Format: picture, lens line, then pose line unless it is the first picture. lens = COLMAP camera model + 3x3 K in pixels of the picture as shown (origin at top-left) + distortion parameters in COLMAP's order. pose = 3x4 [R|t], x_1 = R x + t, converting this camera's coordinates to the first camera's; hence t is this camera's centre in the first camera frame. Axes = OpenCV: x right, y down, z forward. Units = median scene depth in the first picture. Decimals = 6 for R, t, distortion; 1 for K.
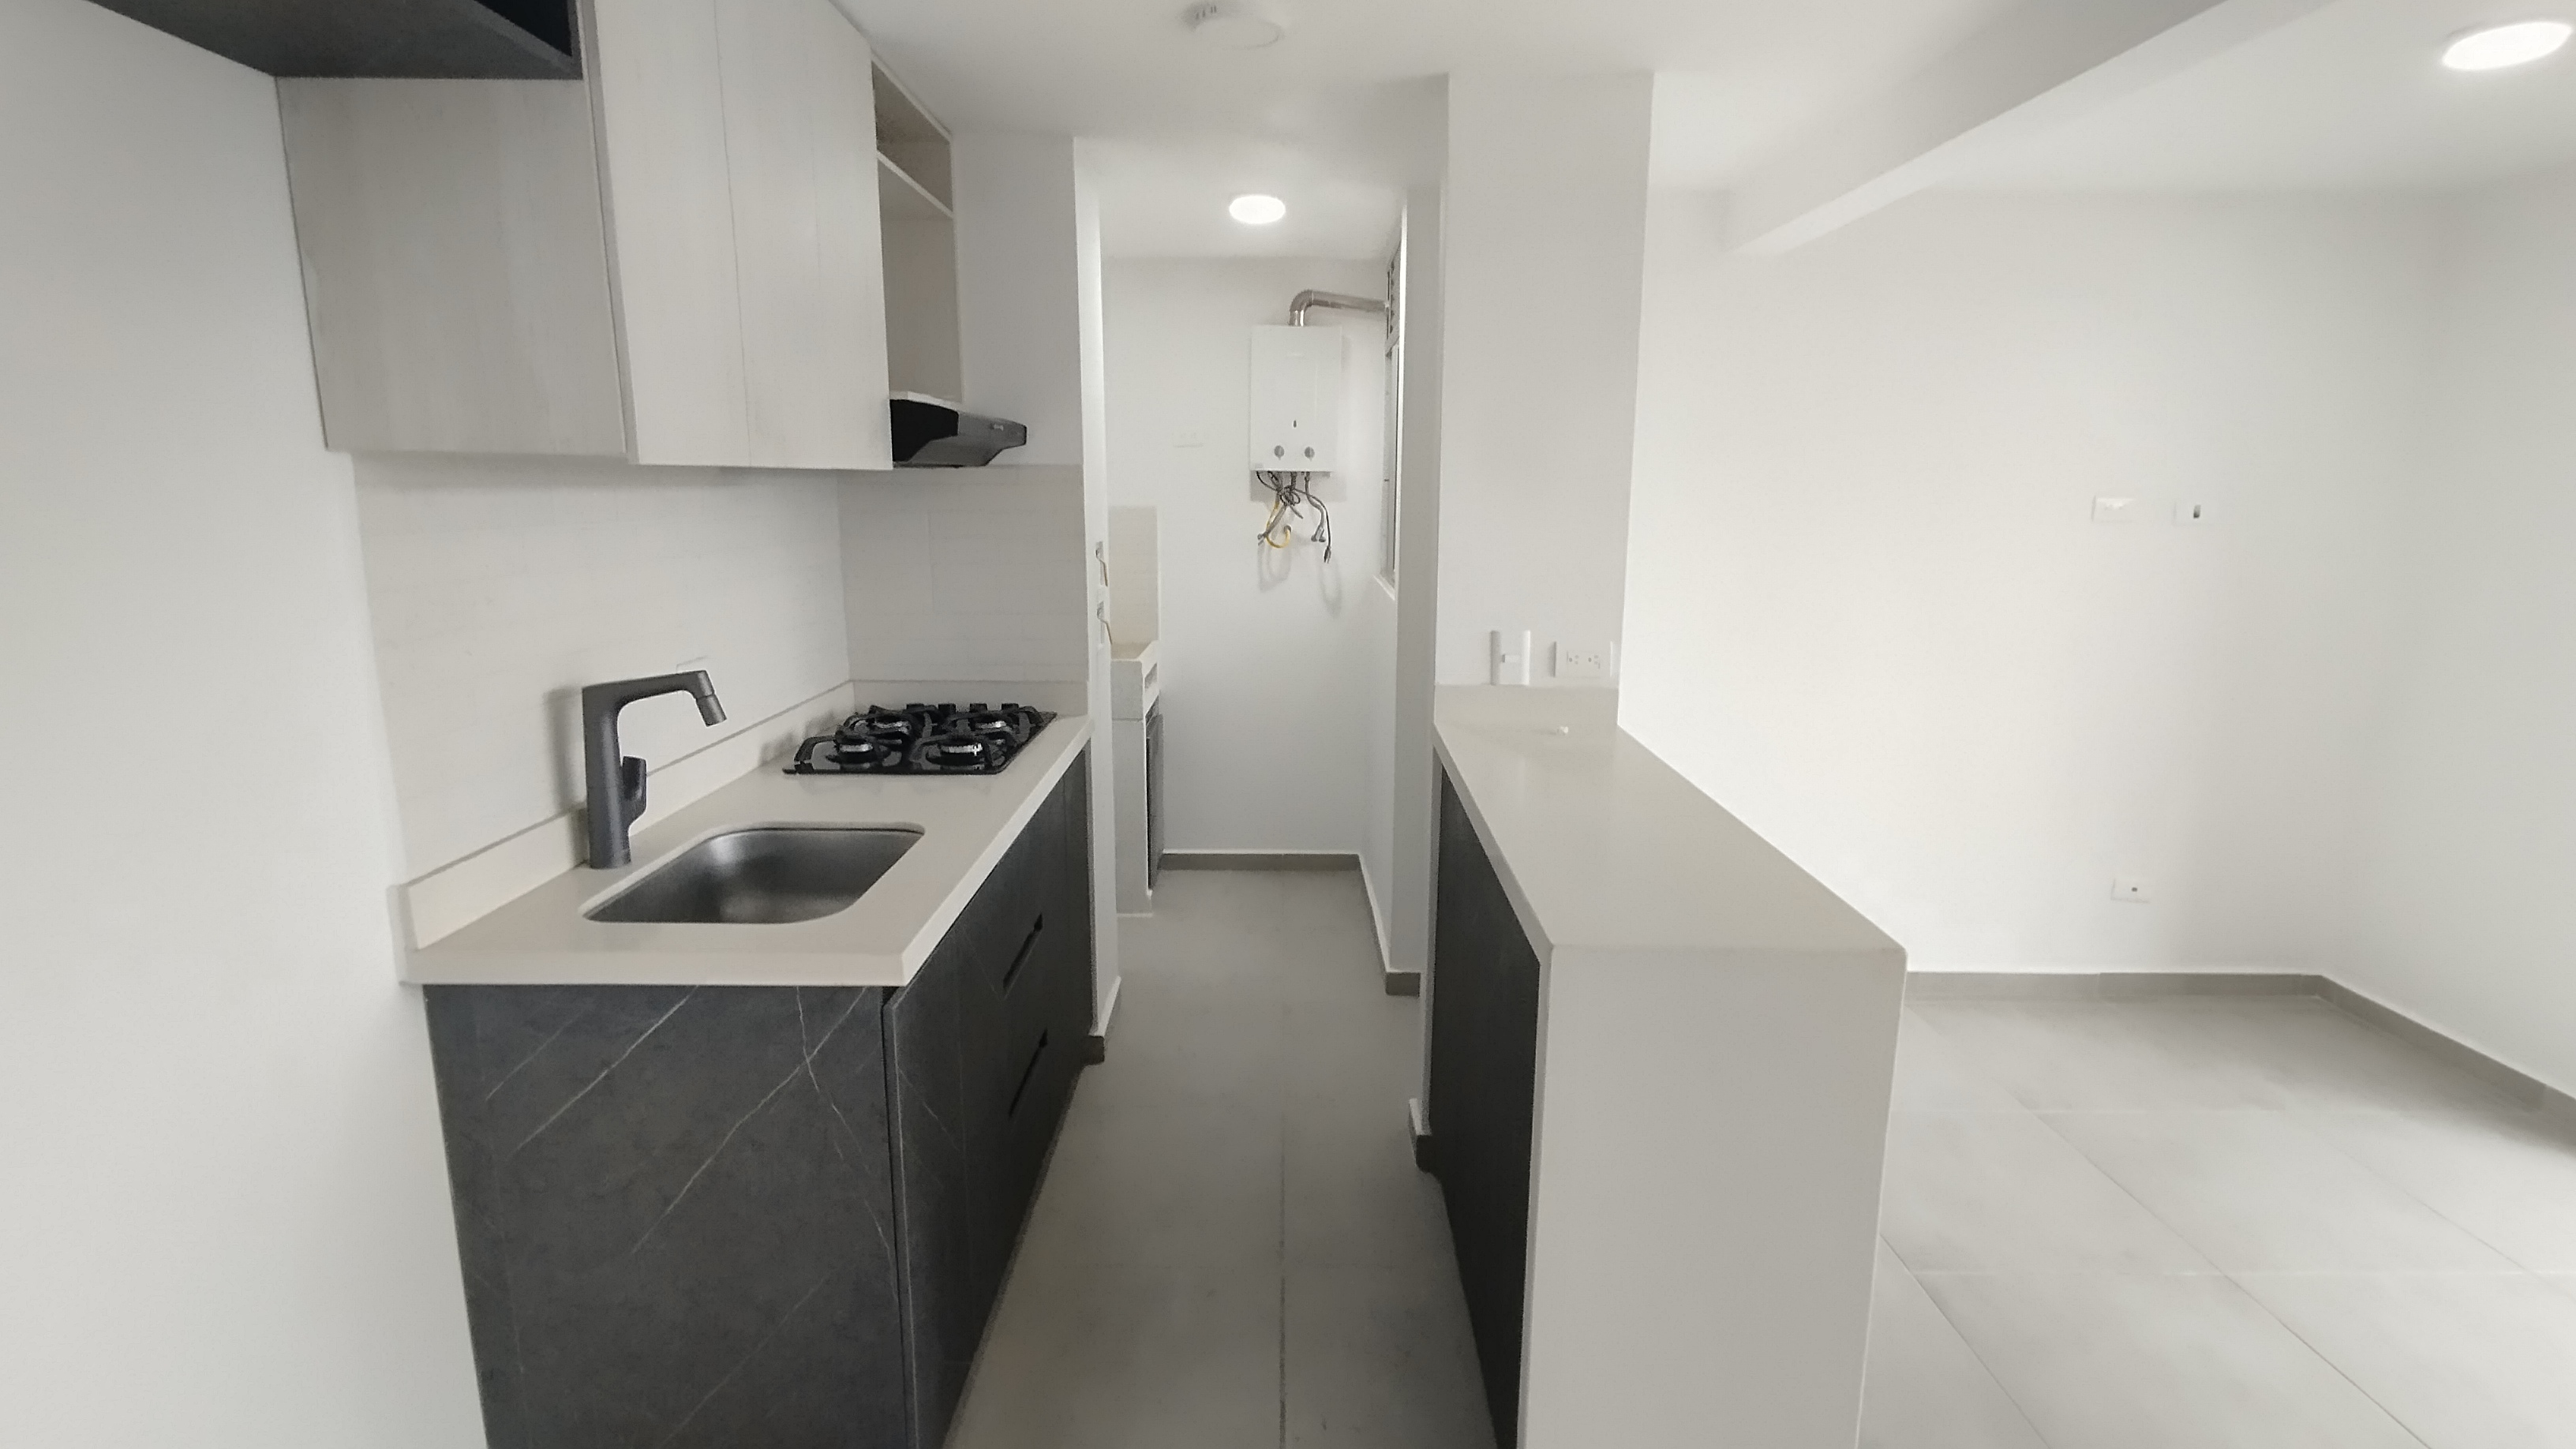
lens RADIAL K [[1190.7, 0, 1296.6], [0, 1190.7, 707.8], [0, 0, 1]] dist [0.002982, -0.000878]
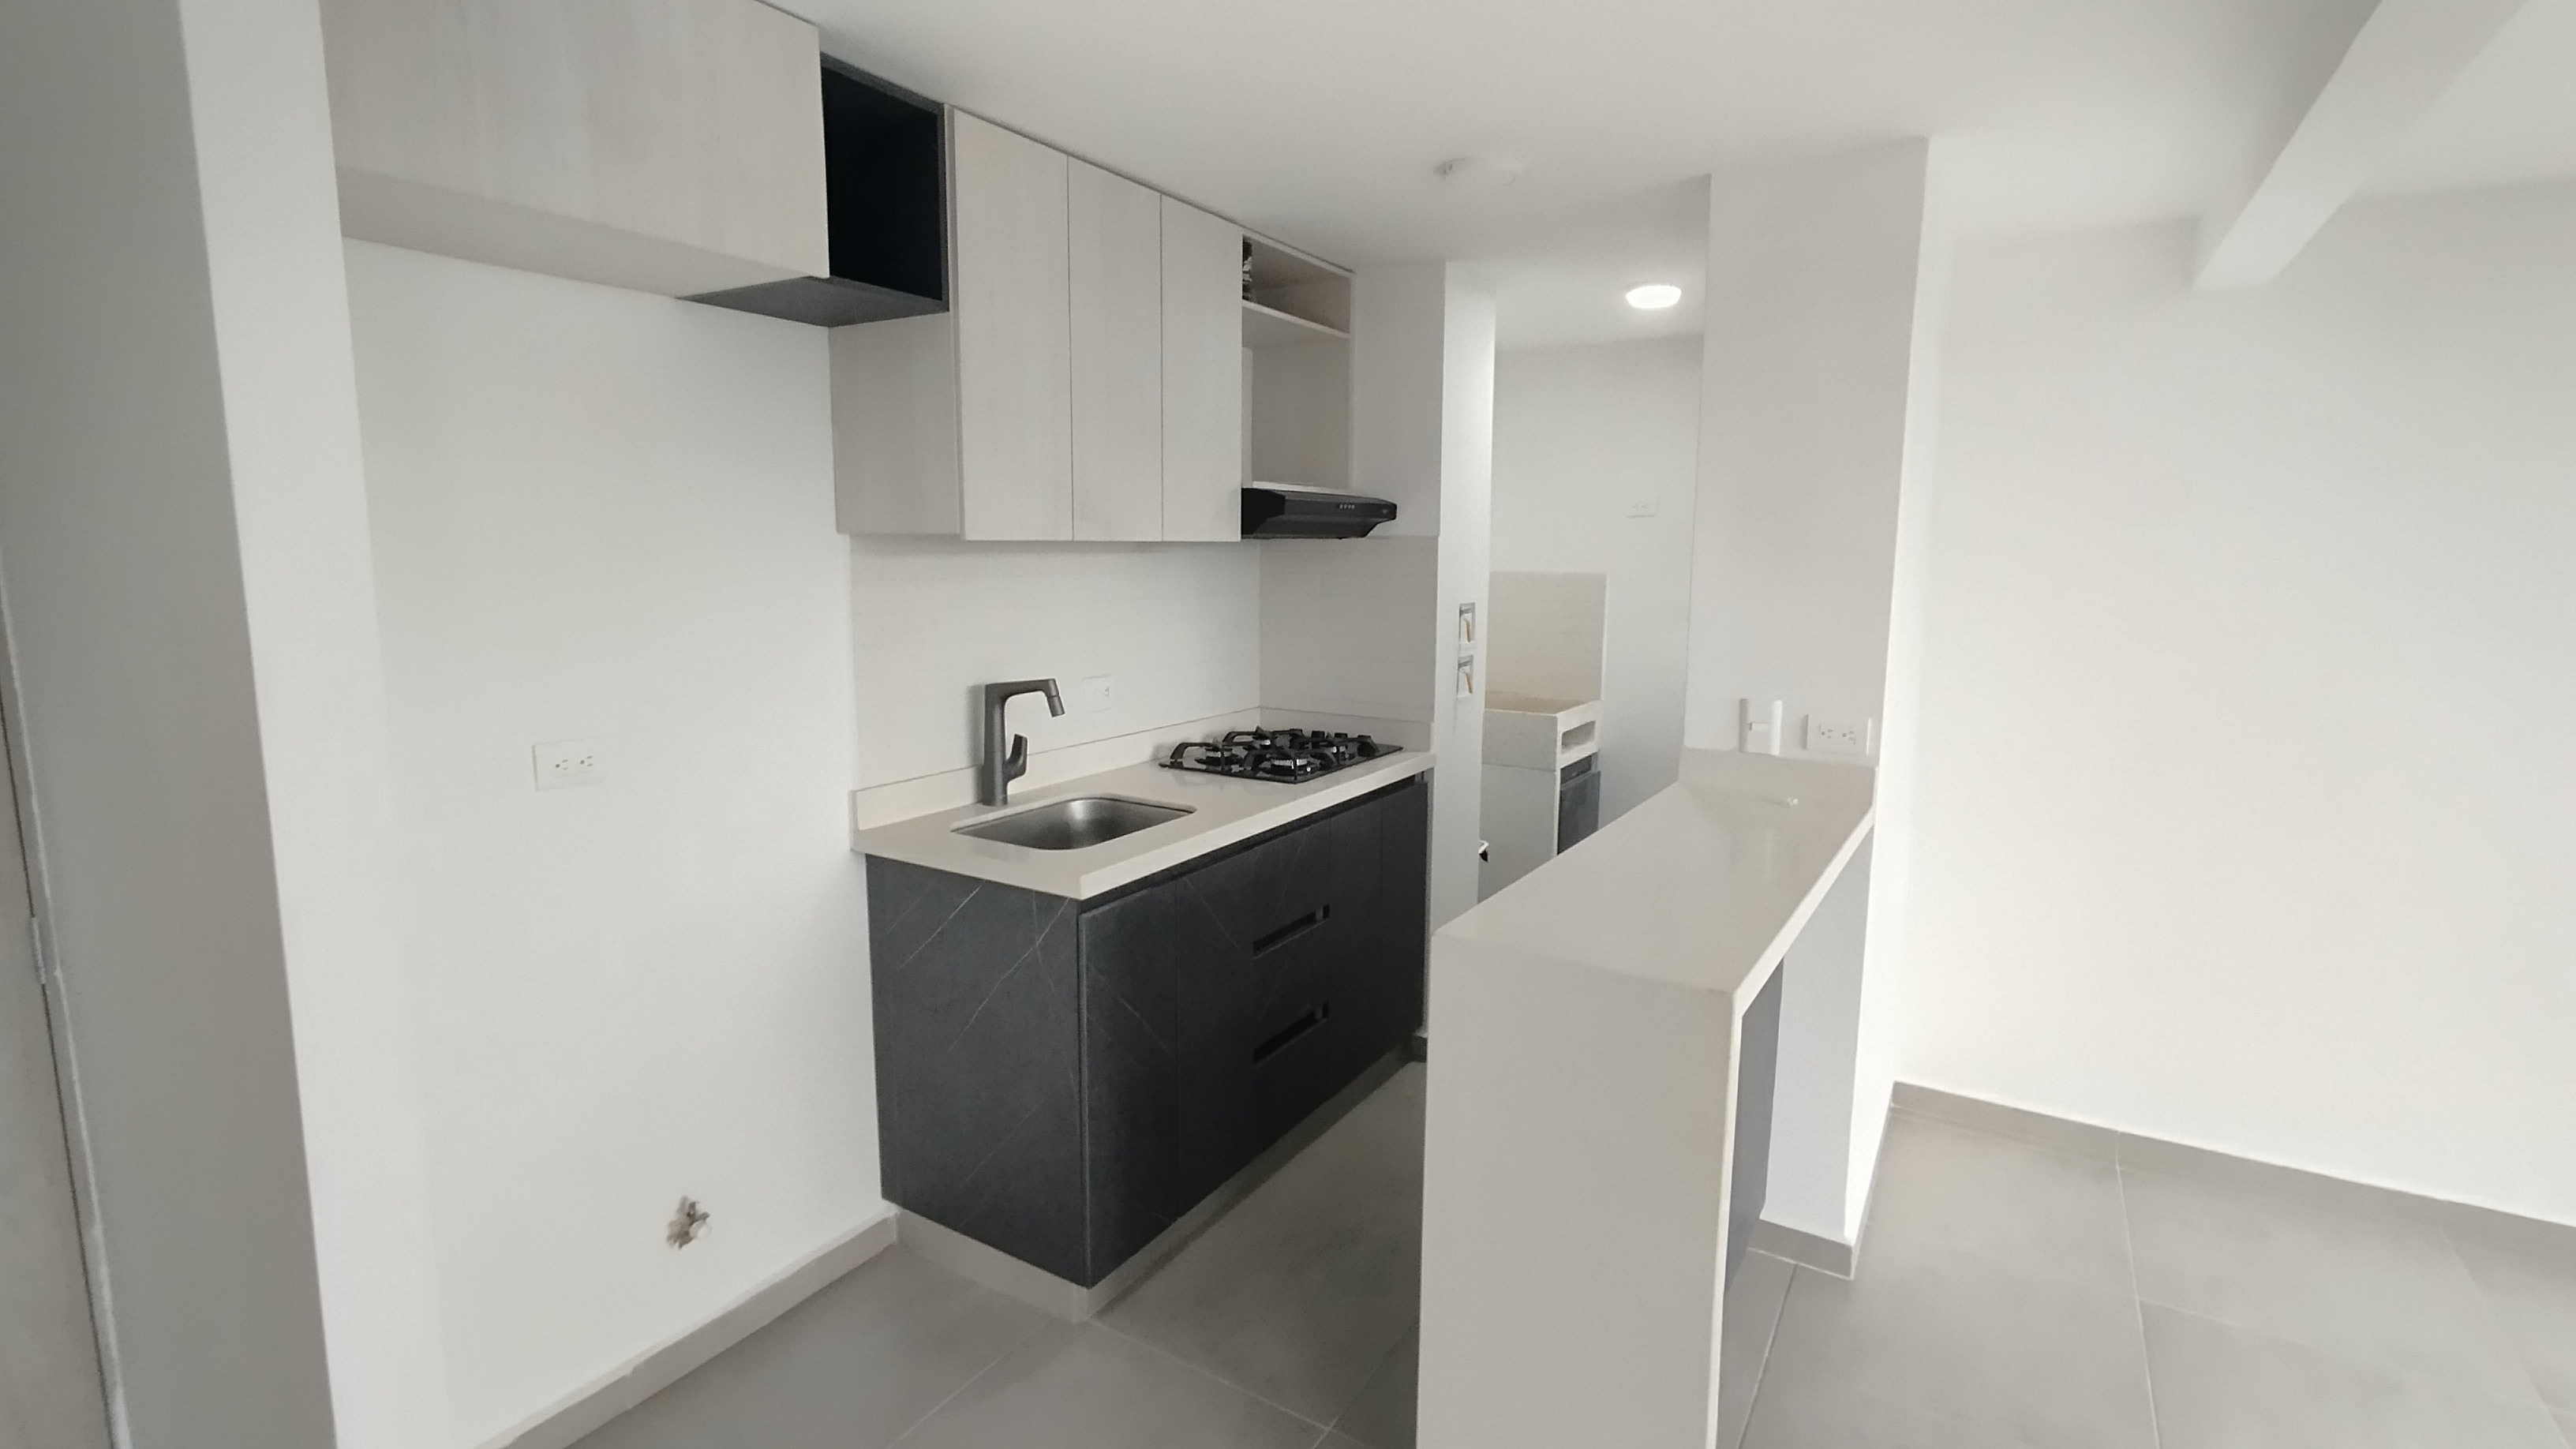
lens RADIAL K [[1190.7, 0, 1275.4], [0, 1190.7, 710.5], [0, 0, 1]] dist [0.002982, -0.000878]
pose [[0.844444, 0.074704, -0.530408, 0.335756], [-0.102261, 0.994498, -0.022738, 0.008371], [0.525791, 0.073441, 0.847437, -0.060173]]
